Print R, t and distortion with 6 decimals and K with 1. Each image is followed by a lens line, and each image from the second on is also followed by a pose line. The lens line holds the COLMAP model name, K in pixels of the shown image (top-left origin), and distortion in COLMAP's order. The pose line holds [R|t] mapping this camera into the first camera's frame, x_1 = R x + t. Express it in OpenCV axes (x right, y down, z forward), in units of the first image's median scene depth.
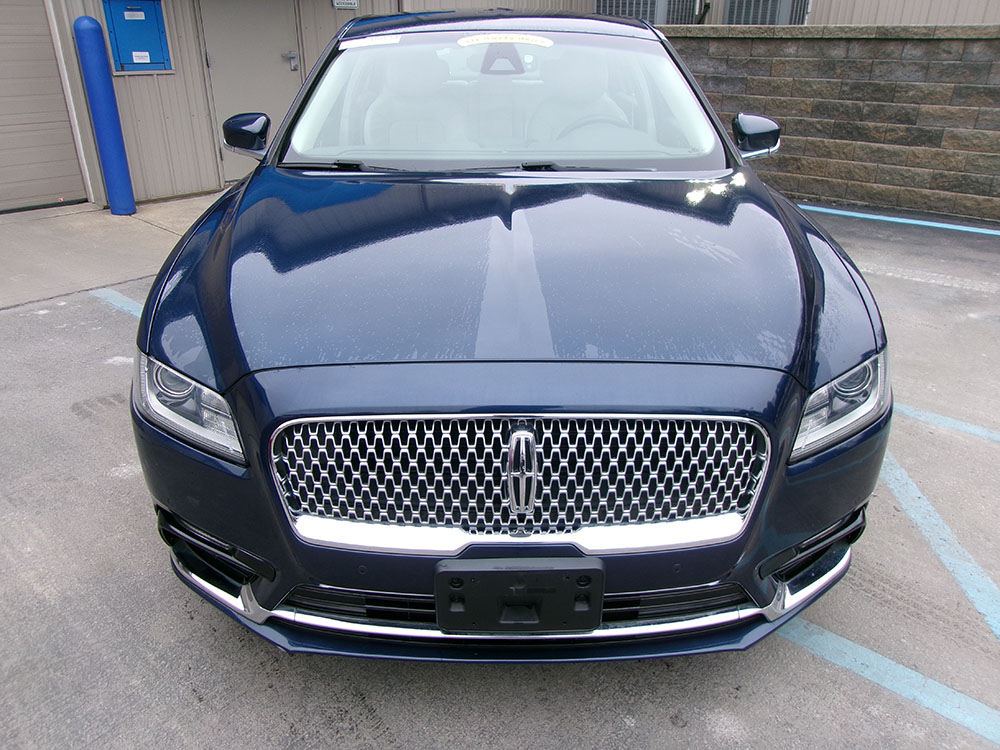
lens RADIAL K [[771.3, 0, 498.6], [0, 771.3, 368.2], [0, 0, 1]] dist [-0.001132, 0.015519]
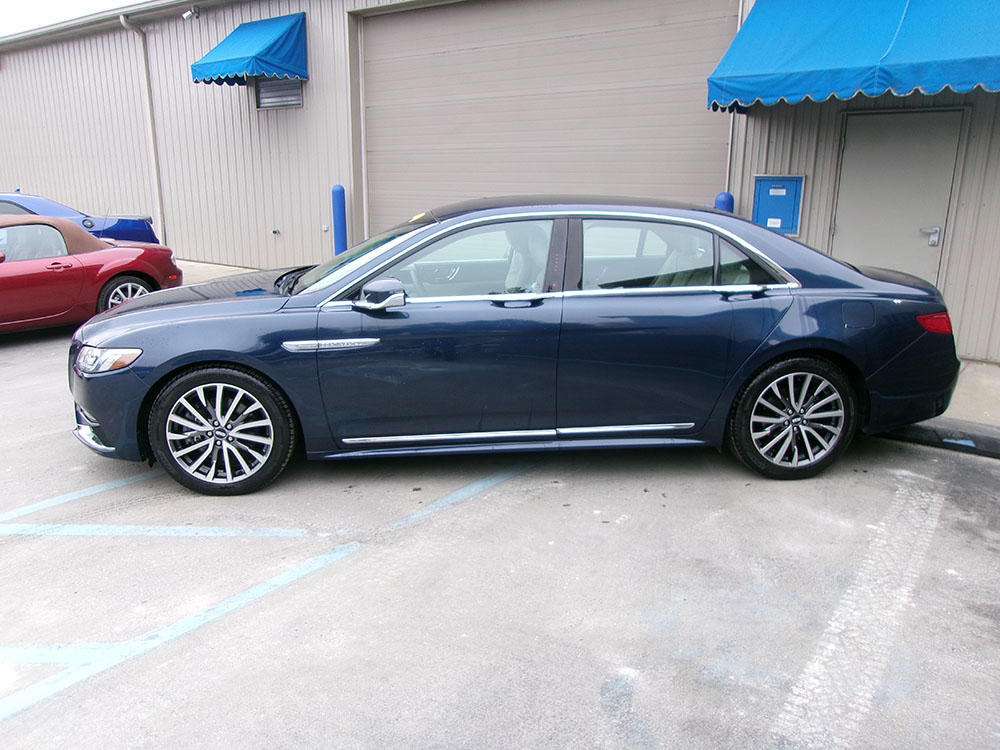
lens RADIAL K [[774.1, 0, 500.0], [0, 774.1, 375.0], [0, 0, 1]] dist [0.001137, 0.013613]
pose [[0.077376, 0.244600, -0.966532, 0.756109], [-0.409878, 0.891530, 0.192806, -0.236481], [0.908853, 0.381242, 0.169239, 0.464782]]
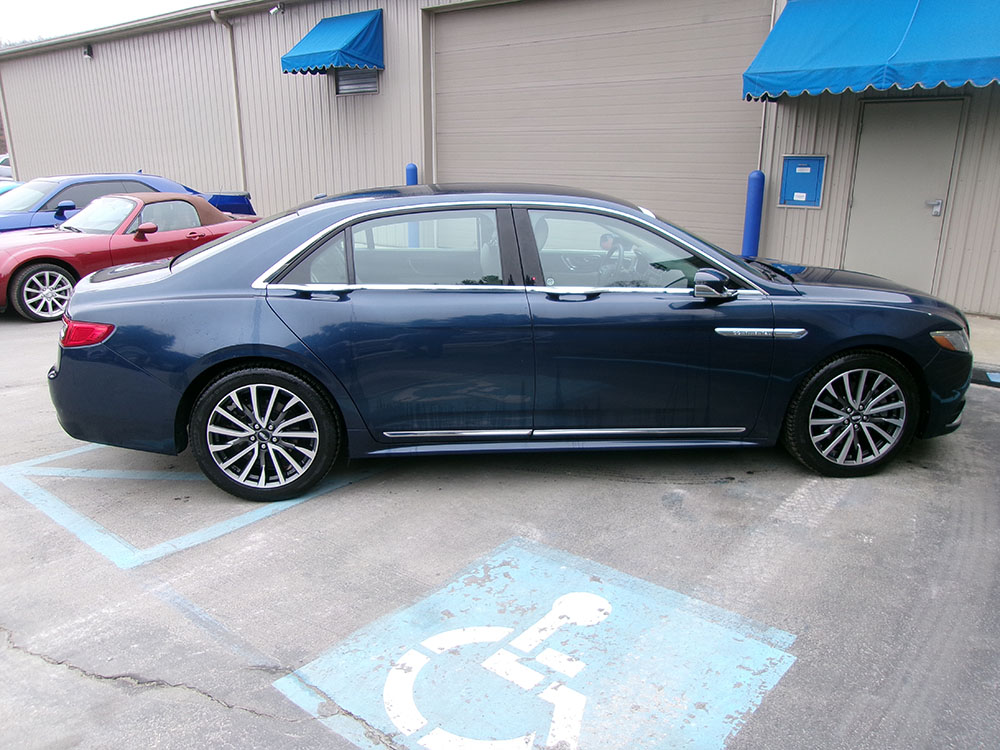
lens RADIAL K [[774.1, 0, 500.0], [0, 774.1, 375.0], [0, 0, 1]] dist [0.001137, 0.013613]
pose [[0.034339, 0.276497, -0.960401, 0.980926], [-0.405124, 0.882325, 0.239533, -0.221382], [0.913616, 0.380857, 0.142314, 0.395300]]
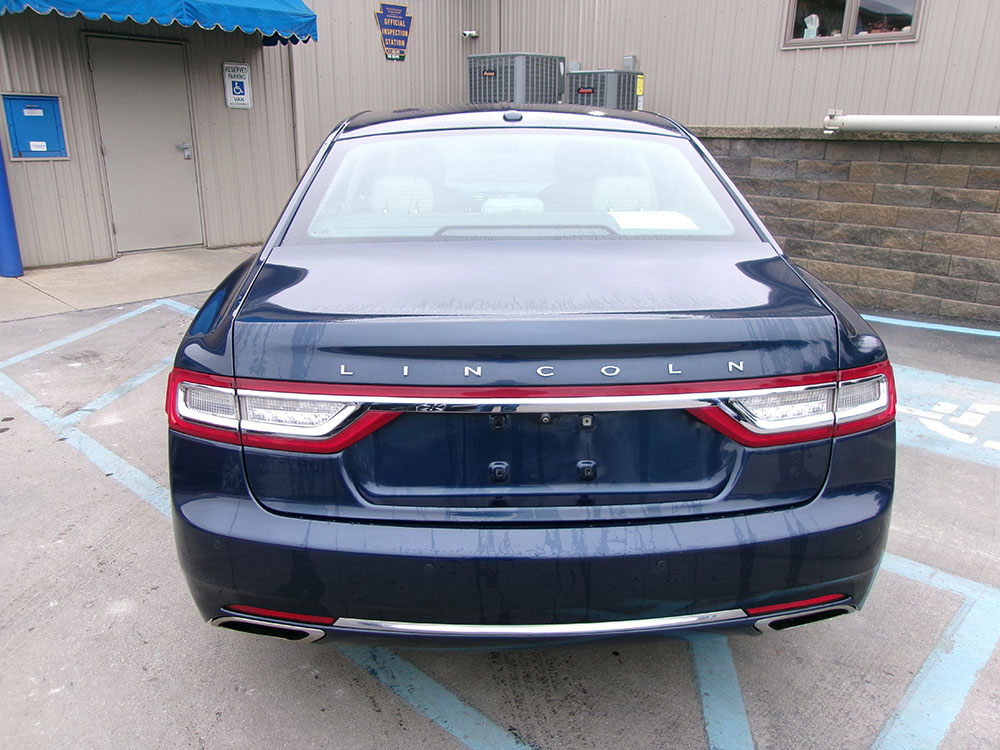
lens RADIAL K [[771.3, 0, 498.6], [0, 771.3, 368.2], [0, 0, 1]] dist [-0.001132, 0.015519]
pose [[0.999301, 0.017882, -0.032840, 0.275520], [-0.021388, 0.993731, -0.109729, 0.046741], [0.030672, 0.110355, 0.993419, -0.108939]]
